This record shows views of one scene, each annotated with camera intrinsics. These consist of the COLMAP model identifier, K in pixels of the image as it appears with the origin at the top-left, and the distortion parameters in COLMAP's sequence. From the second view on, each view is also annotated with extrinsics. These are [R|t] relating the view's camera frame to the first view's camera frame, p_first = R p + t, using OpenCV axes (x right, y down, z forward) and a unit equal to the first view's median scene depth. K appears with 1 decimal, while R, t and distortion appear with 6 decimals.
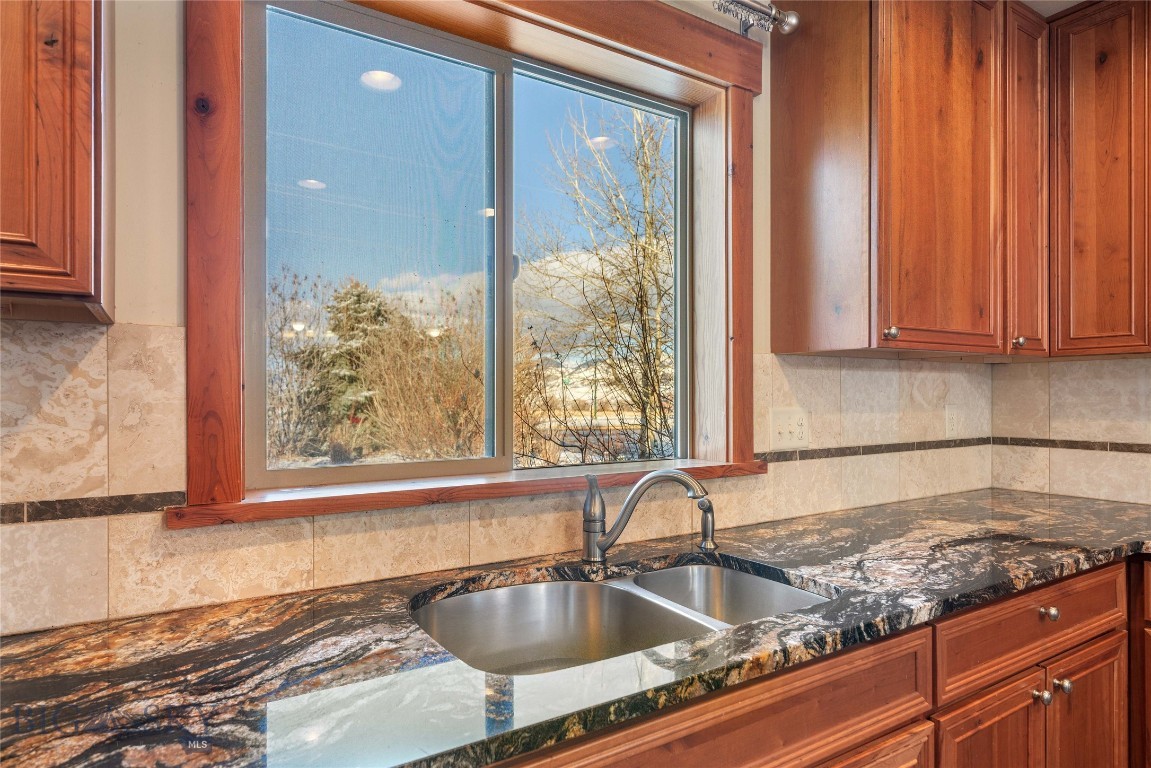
lens RADIAL K [[654.8, 0, 578.2], [0, 654.8, 395.3], [0, 0, 1]] dist [0.000335, 0.003968]
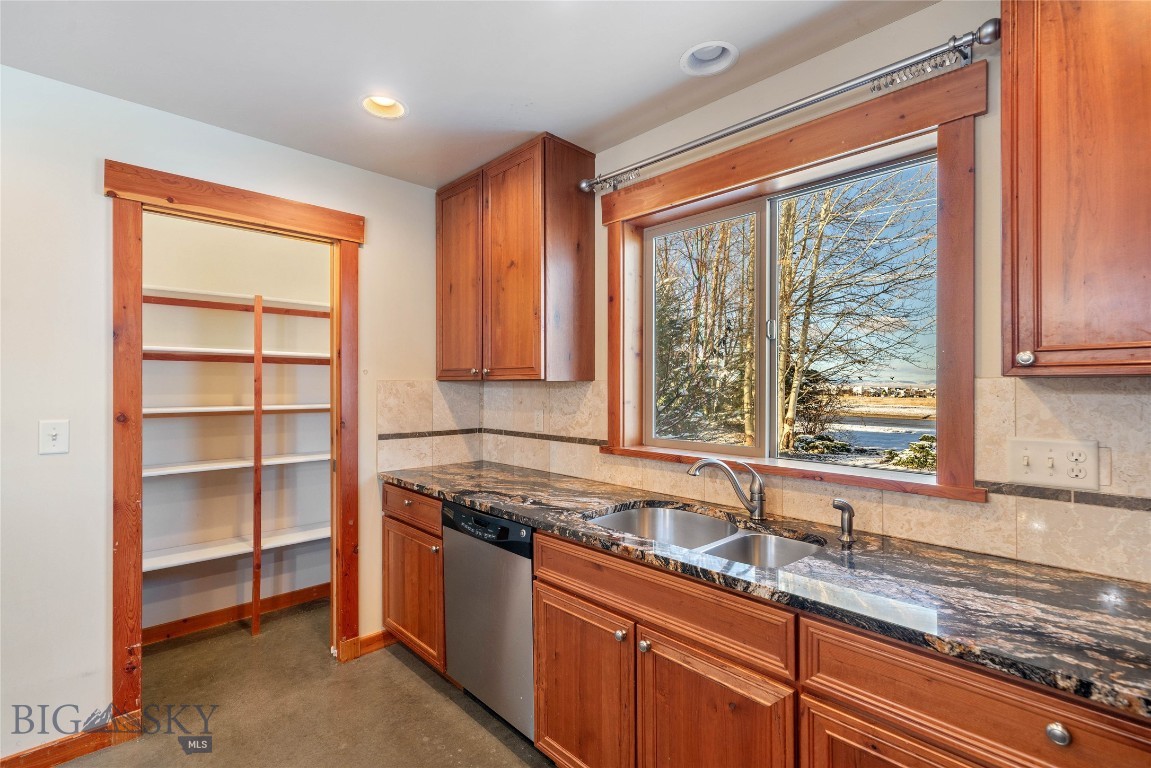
lens RADIAL K [[525.6, 0, 563.4], [0, 525.6, 381.2], [0, 0, 1]] dist [0.002007, -0.000003]
pose [[0.187443, -0.005820, -0.982258, 0.962250], [-0.001533, 0.999979, -0.006217, -0.056073], [0.982274, 0.002672, 0.187430, 0.254924]]
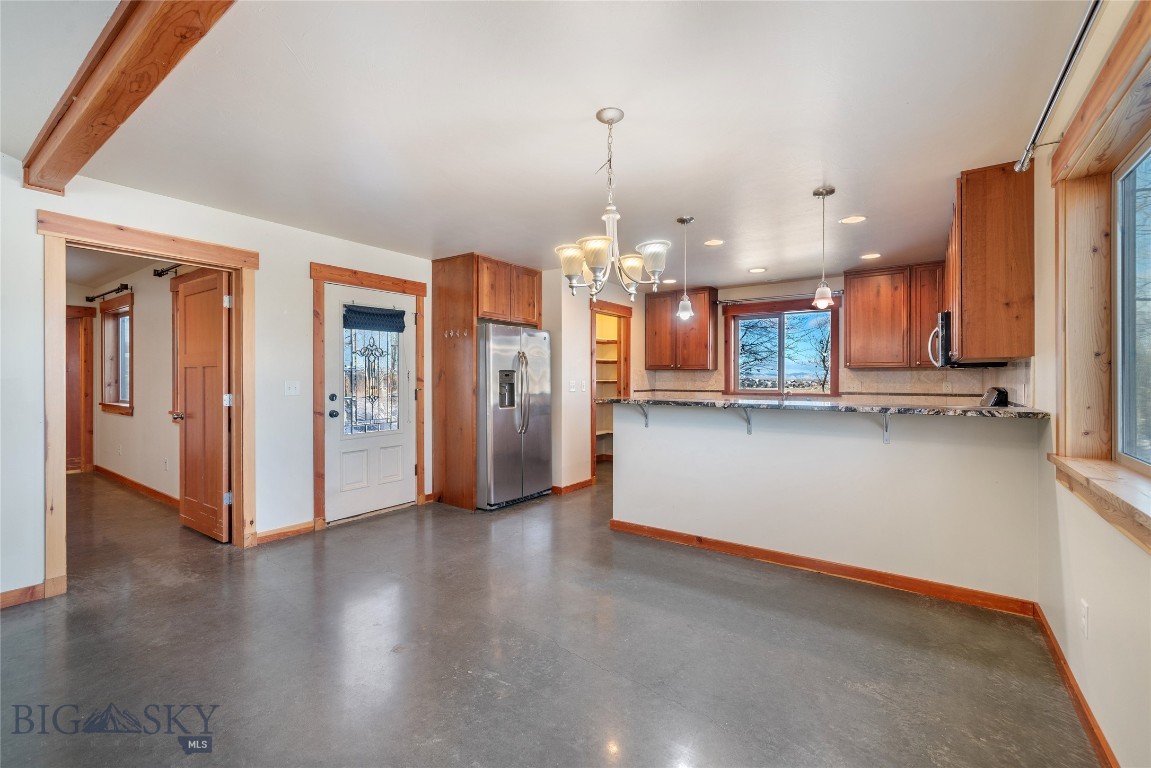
lens RADIAL K [[485.3, 0, 573.6], [0, 485.3, 379.2], [0, 0, 1]] dist [0.013240, 0.000173]
pose [[0.372900, 0.003160, -0.927866, 2.657018], [-0.000855, 0.999995, 0.003062, -0.002217], [0.927871, -0.000349, 0.372900, -1.840479]]
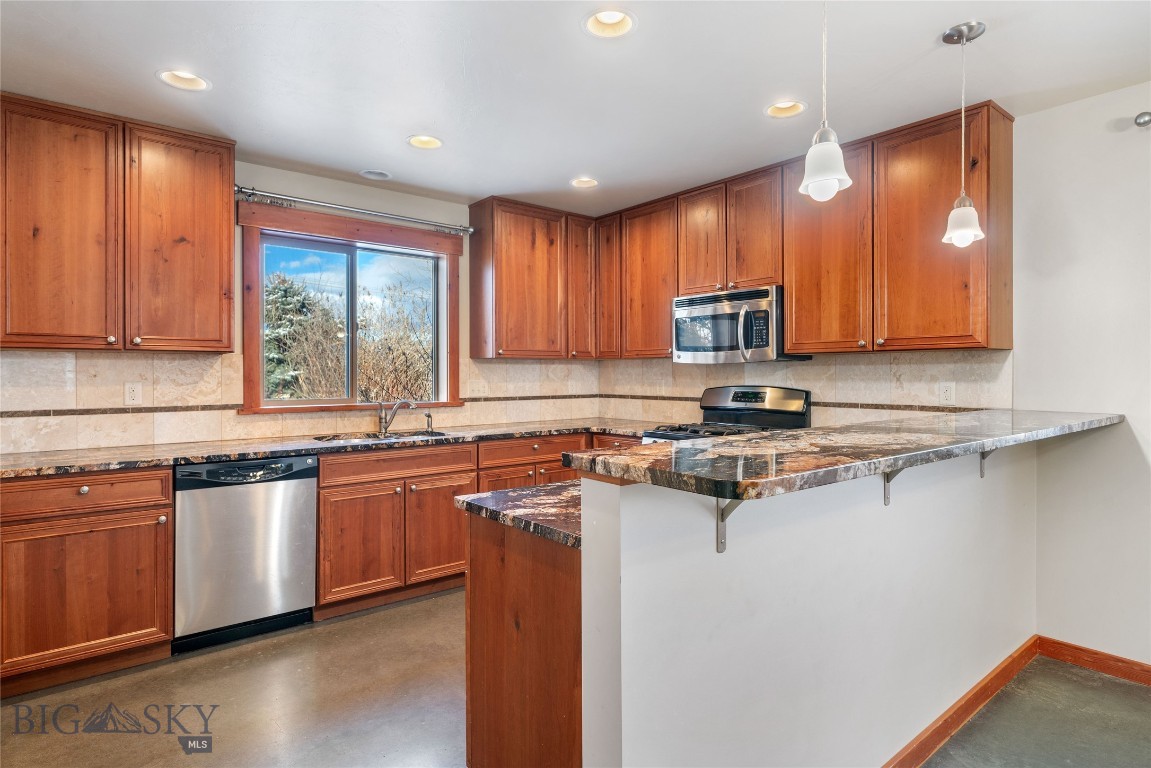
lens RADIAL K [[617.8, 0, 573.7], [0, 617.8, 375.1], [0, 0, 1]] dist [0.004736, -0.000340]
pose [[0.993159, 0.000145, 0.116772, 0.442107], [-0.000245, 1.000000, 0.000841, -0.001934], [-0.116772, -0.000864, 0.993158, -1.461437]]
